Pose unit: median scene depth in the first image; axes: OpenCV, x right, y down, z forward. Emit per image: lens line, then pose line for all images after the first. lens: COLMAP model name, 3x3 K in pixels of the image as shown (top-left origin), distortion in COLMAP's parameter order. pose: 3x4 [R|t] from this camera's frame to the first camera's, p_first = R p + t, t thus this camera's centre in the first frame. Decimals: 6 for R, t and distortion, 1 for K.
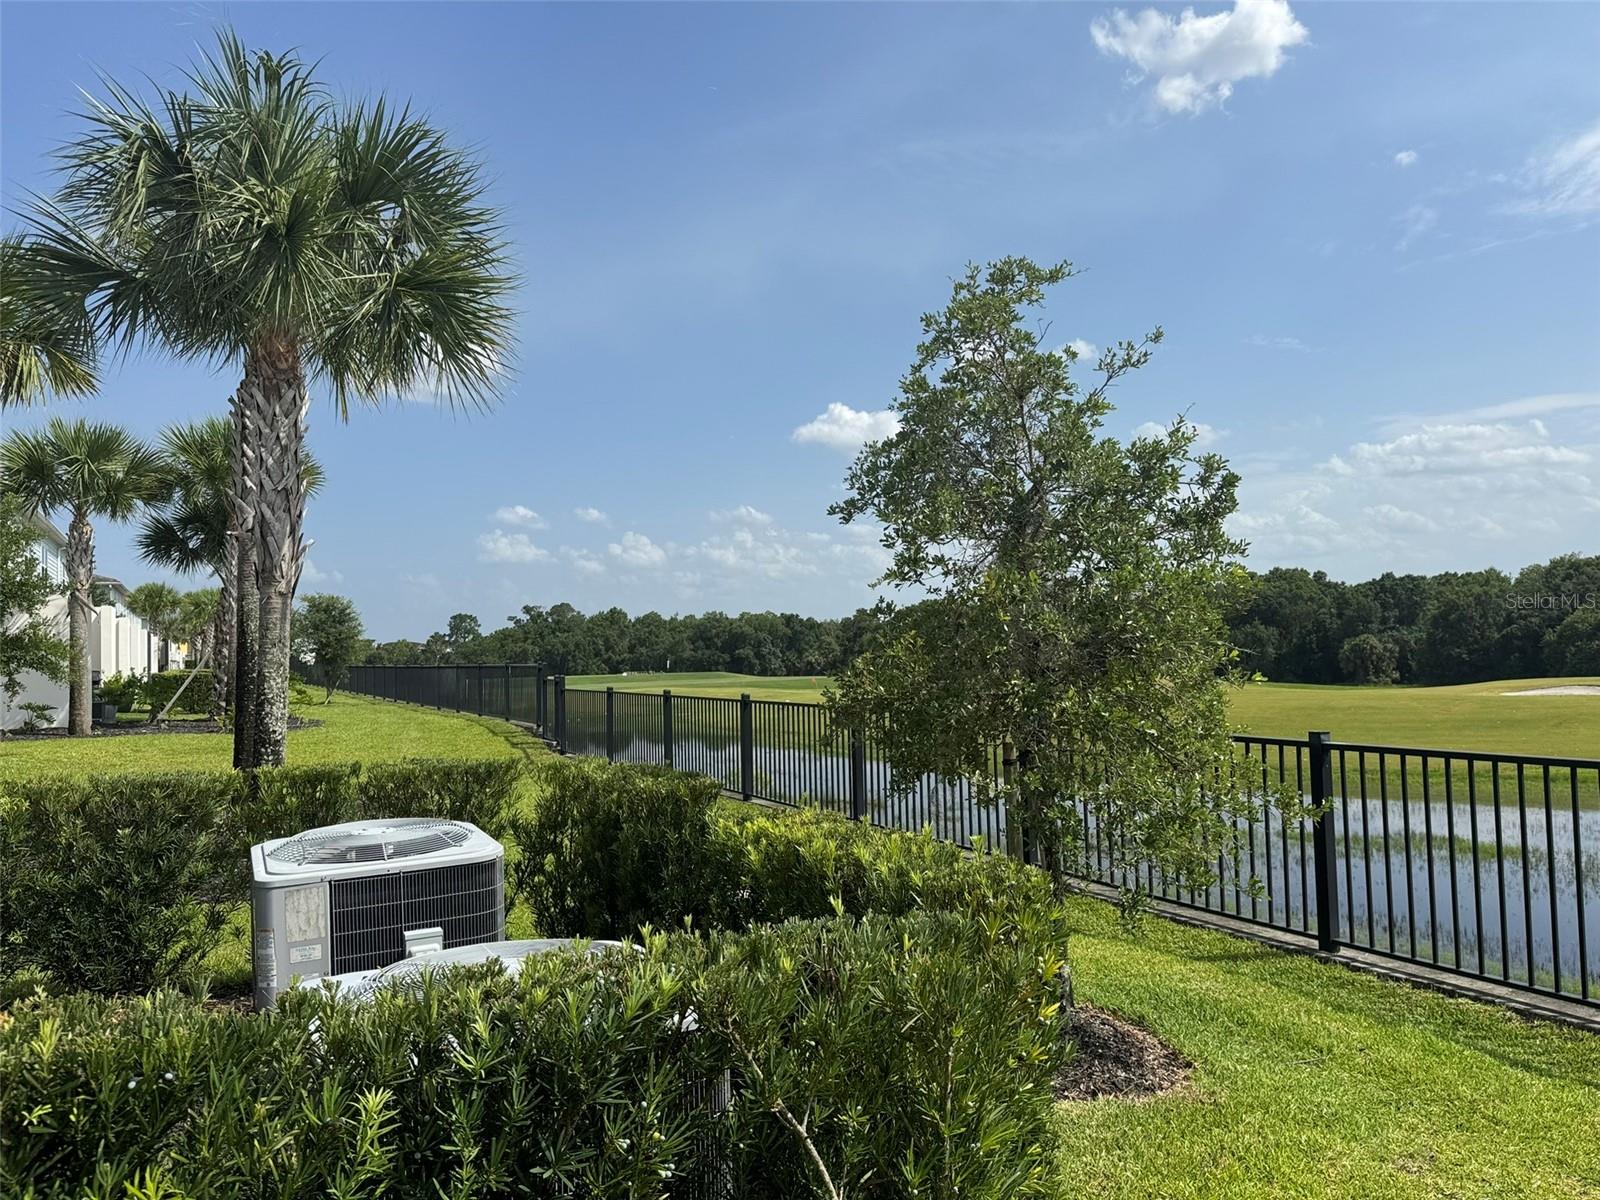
lens RADIAL K [[1124.5, 0, 804.2], [0, 1124.5, 600.9], [0, 0, 1]] dist [0.055915, -0.073204]
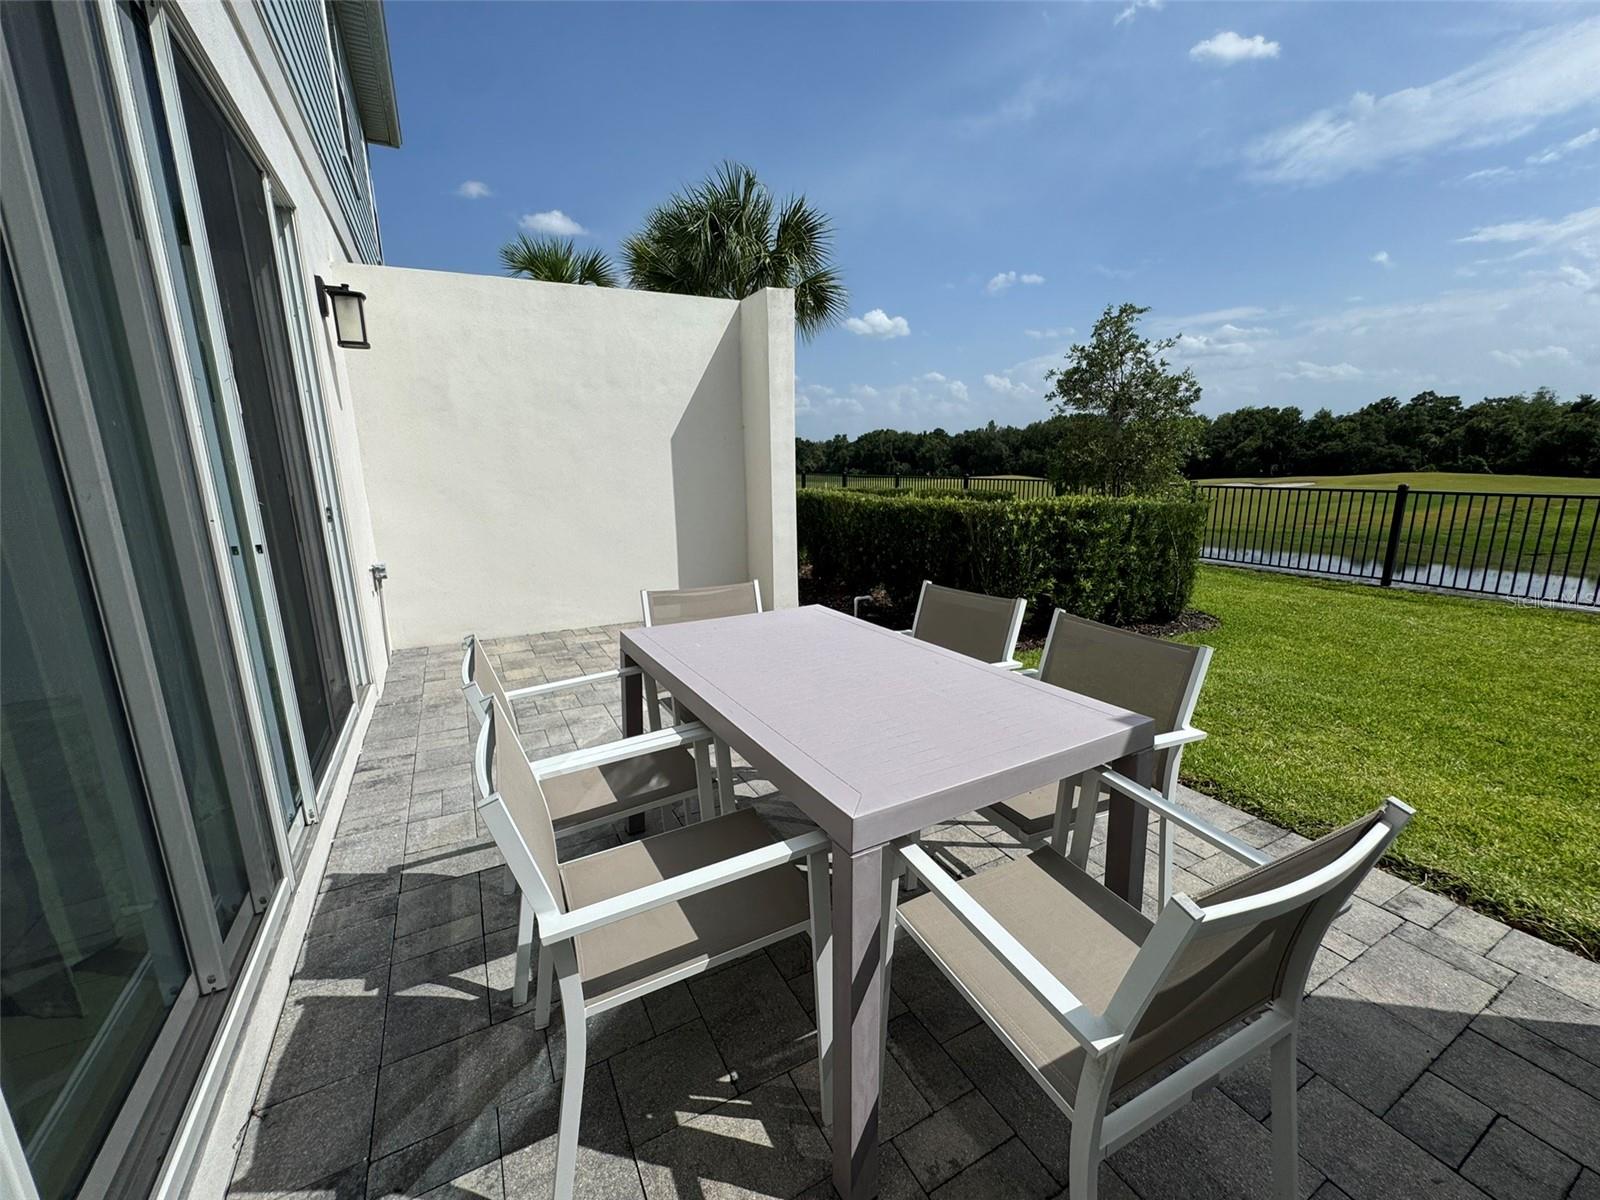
lens RADIAL K [[639.0, 0, 798.3], [0, 639.0, 602.2], [0, 0, 1]] dist [-0.005933, 0.001278]
pose [[0.999954, 0.008326, 0.004721, -0.368187], [-0.009269, 0.965442, 0.260454, 0.002709], [-0.002389, -0.260486, 0.965475, -0.410903]]
